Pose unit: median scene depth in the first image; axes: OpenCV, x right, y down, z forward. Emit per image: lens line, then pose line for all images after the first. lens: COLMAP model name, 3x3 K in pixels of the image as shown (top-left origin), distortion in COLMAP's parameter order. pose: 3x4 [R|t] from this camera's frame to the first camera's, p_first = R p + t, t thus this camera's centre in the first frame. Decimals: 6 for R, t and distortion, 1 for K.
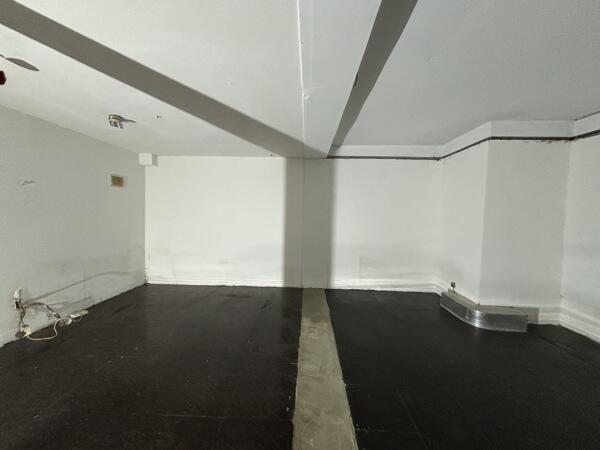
lens RADIAL K [[242.2, 0, 298.3], [0, 242.2, 224.7], [0, 0, 1]] dist [0.014709, -0.008353]
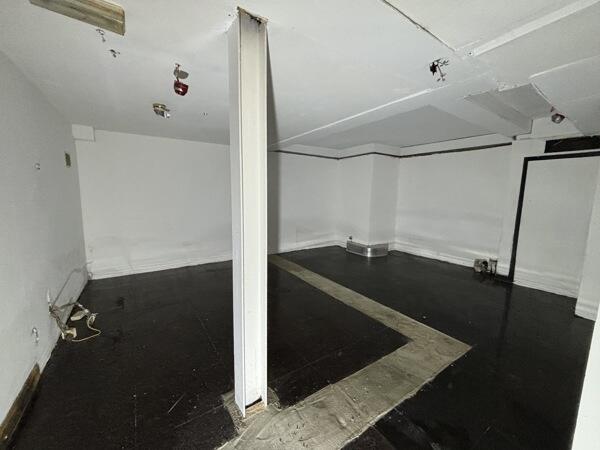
lens RADIAL K [[242.2, 0, 298.3], [0, 242.2, 224.7], [0, 0, 1]] dist [0.014709, -0.008353]
pose [[0.811895, -0.083642, 0.577780, -0.690761], [0.030207, 0.994376, 0.101503, -0.024992], [-0.583021, -0.064957, 0.809856, -0.149524]]
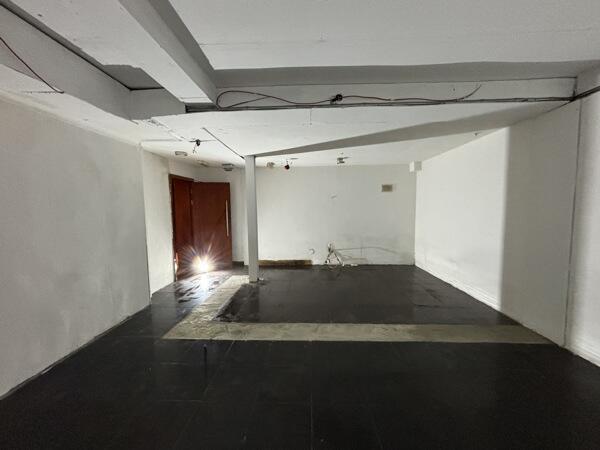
lens RADIAL K [[242.2, 0, 298.3], [0, 242.2, 224.7], [0, 0, 1]] dist [0.014709, -0.008353]
pose [[-0.009489, 0.053514, -0.998522, 0.857242], [-0.035046, 0.997936, 0.053815, -0.019482], [0.999341, 0.035505, -0.007594, 0.540555]]
